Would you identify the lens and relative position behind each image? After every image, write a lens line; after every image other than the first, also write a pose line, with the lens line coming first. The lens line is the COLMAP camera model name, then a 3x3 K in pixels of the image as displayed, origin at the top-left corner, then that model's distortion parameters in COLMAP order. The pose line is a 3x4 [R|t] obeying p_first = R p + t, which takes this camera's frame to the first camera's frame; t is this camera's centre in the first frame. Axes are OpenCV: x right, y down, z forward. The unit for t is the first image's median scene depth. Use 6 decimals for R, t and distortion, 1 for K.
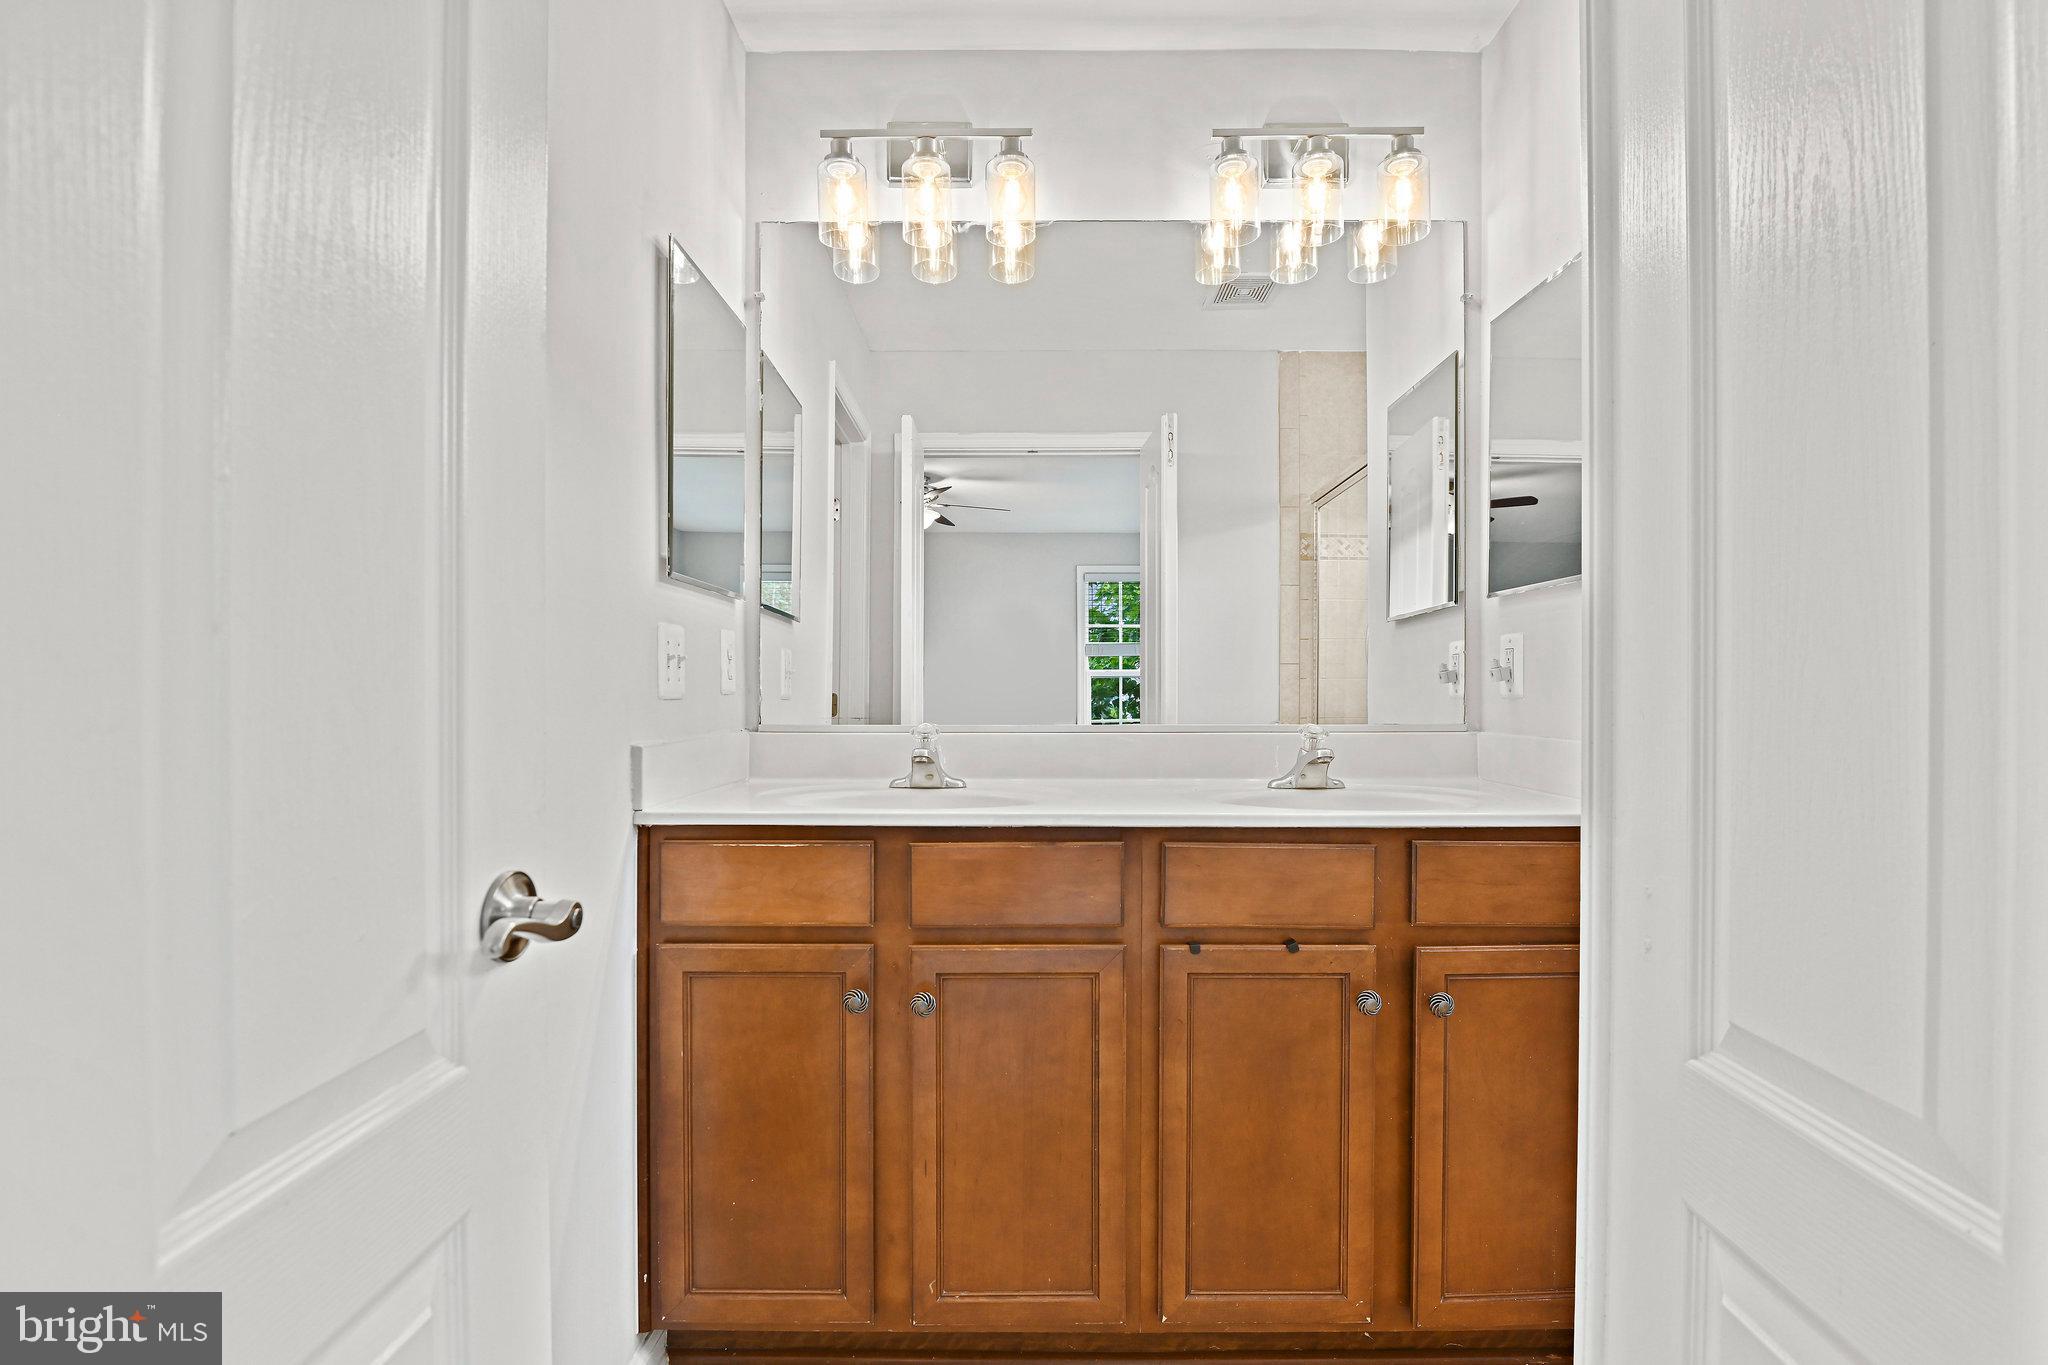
lens RADIAL K [[951.3, 0, 1025.8], [0, 951.3, 698.9], [0, 0, 1]] dist [-0.018818, 0.000051]
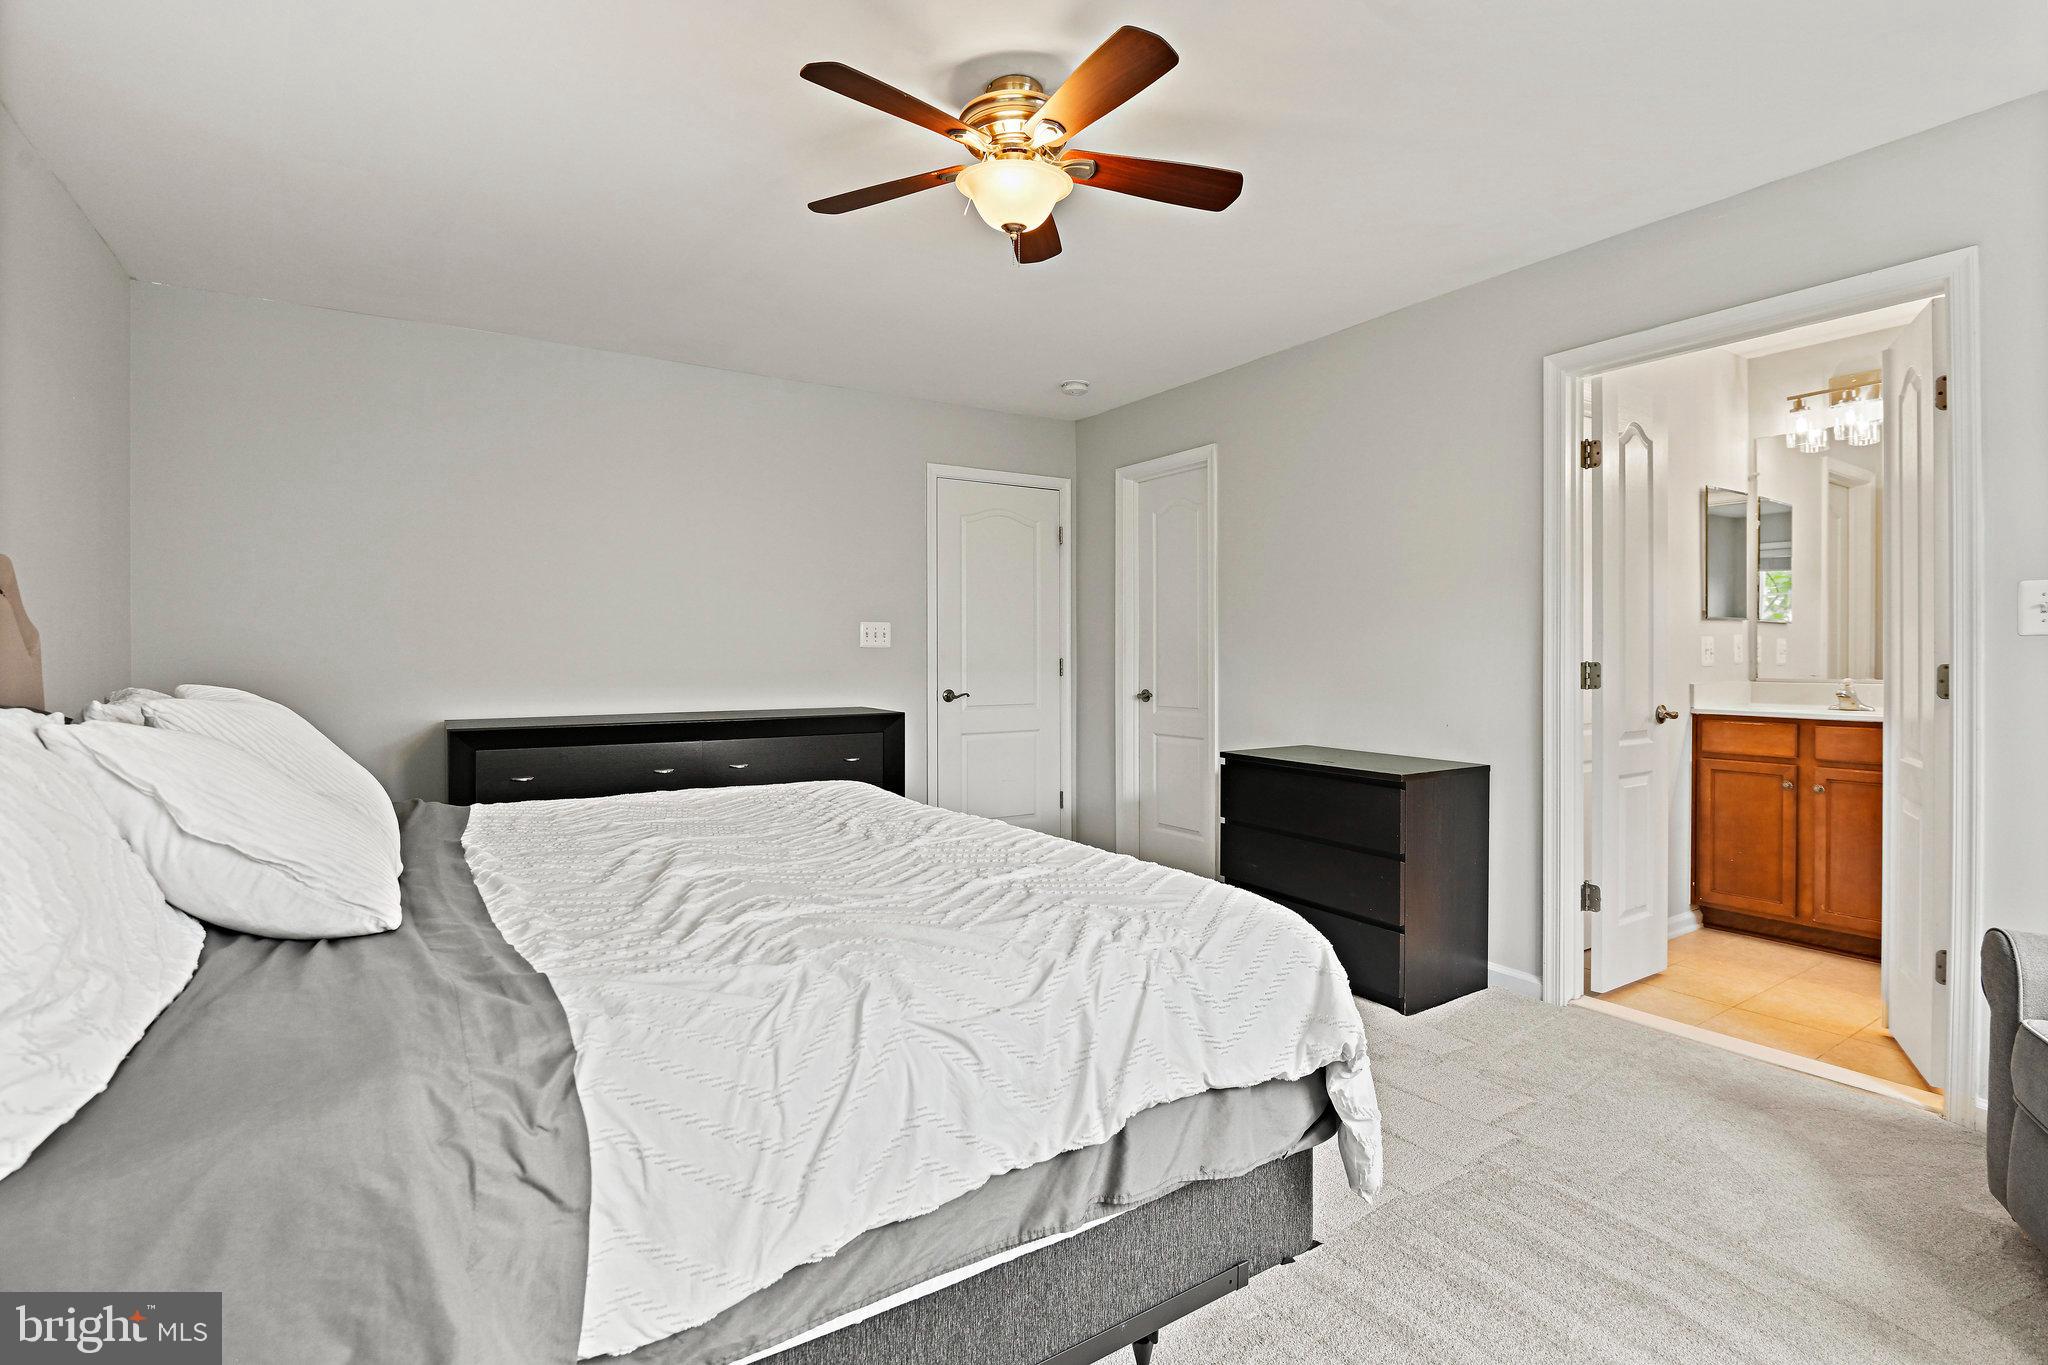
lens RADIAL K [[951.3, 0, 1028.5], [0, 951.3, 652.6], [0, 0, 1]] dist [-0.018818, 0.000051]
pose [[0.532033, 0.000698, -0.846723, 0.860150], [0.000844, 0.999999, 0.001355, -0.044959], [0.846723, -0.001435, 0.532032, -2.037487]]
